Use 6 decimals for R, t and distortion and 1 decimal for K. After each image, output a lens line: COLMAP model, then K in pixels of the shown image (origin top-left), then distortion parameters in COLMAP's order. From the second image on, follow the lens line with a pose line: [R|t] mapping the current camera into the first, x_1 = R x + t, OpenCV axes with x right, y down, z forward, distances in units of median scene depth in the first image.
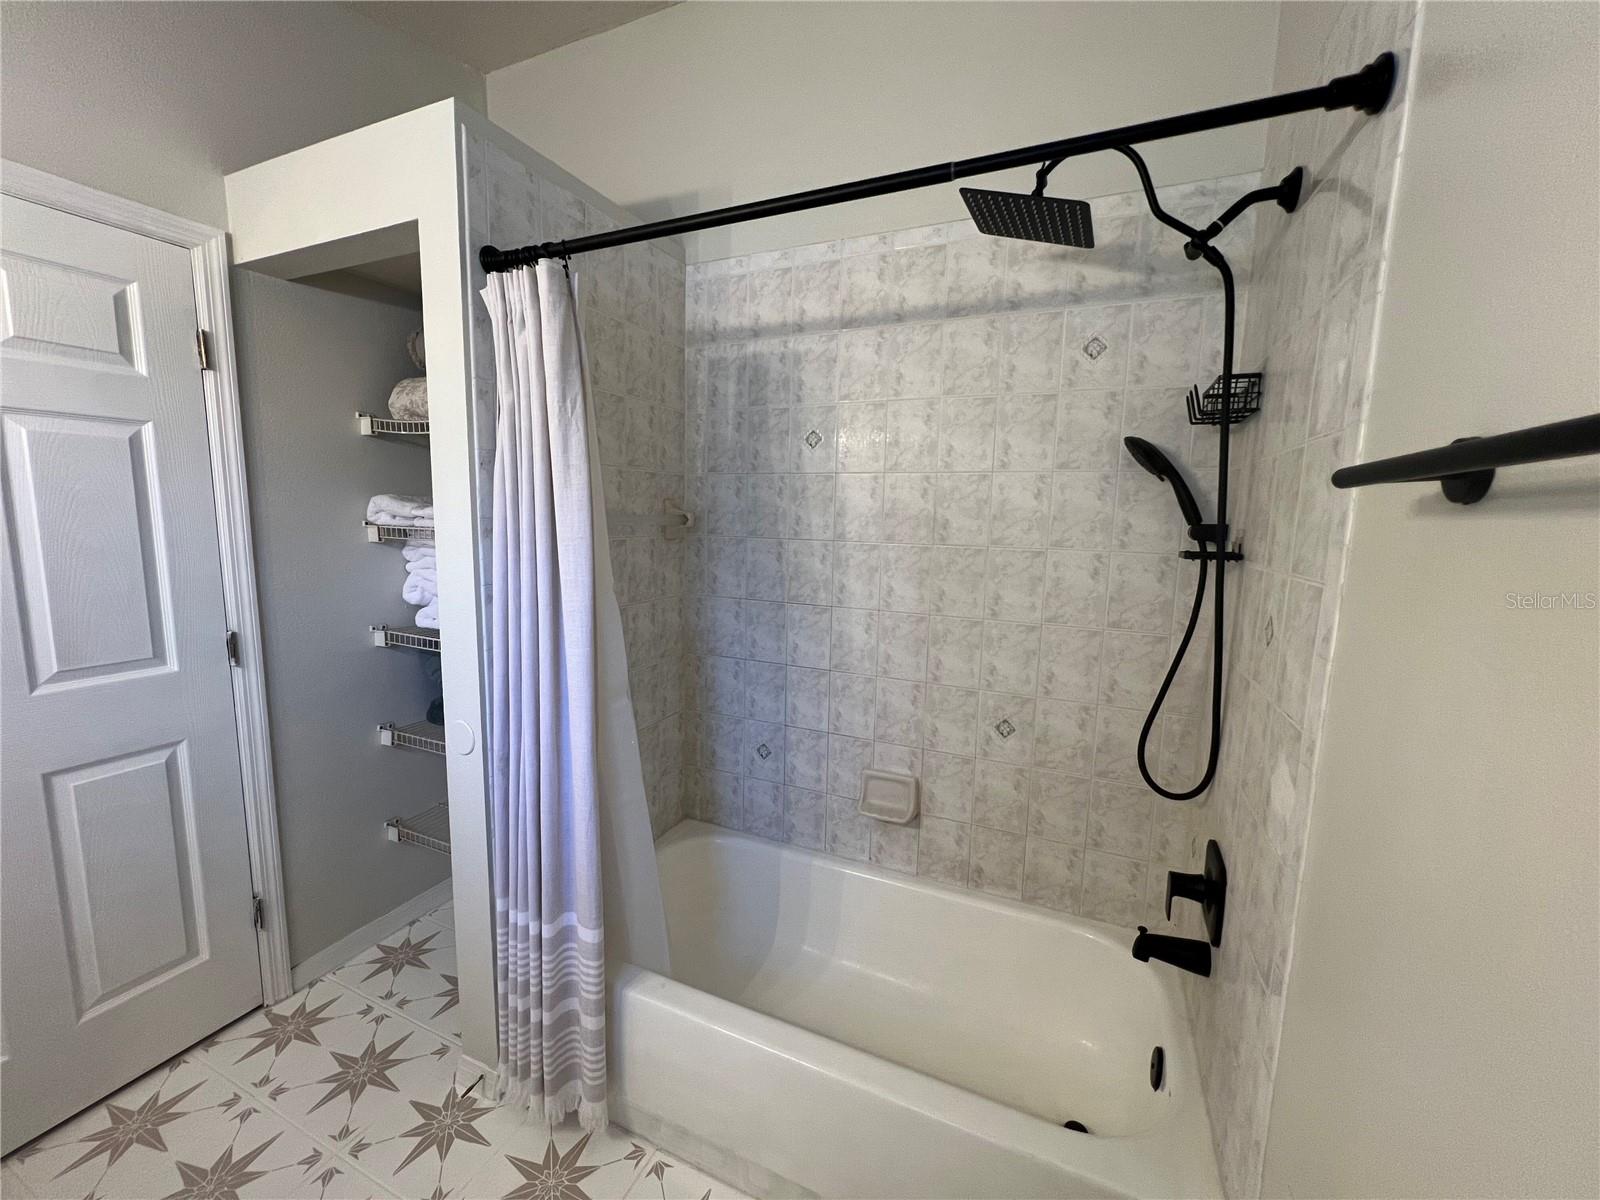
lens RADIAL K [[642.1, 0, 796.4], [0, 642.1, 592.4], [0, 0, 1]] dist [-0.005149, -0.000001]
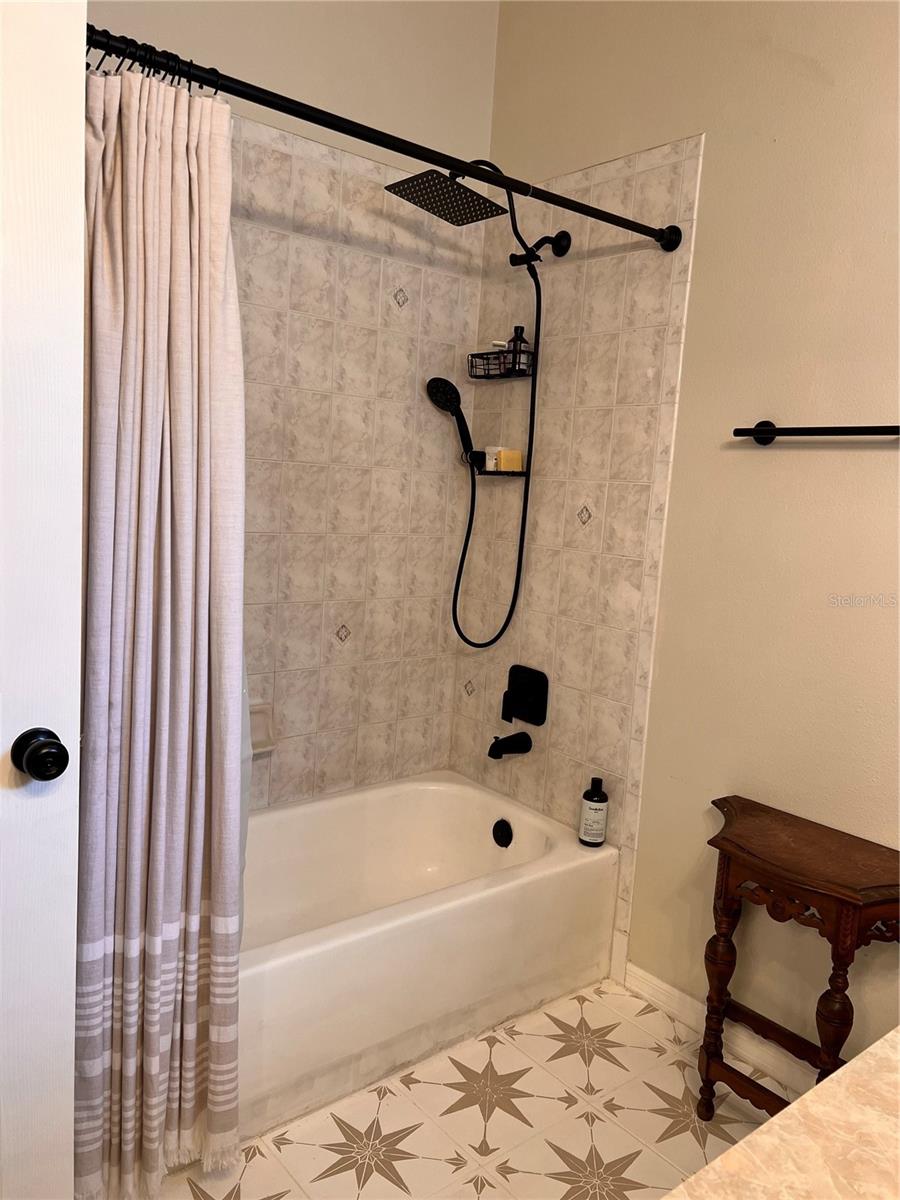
lens RADIAL K [[890.3, 0, 449.1], [0, 890.3, 604.2], [0, 0, 1]] dist [0.011467, -0.016471]
pose [[0.431017, -0.114204, 0.895088, -0.986786], [0.059414, 0.993398, 0.098137, 0.026758], [-0.900386, 0.010882, 0.434957, 0.189933]]
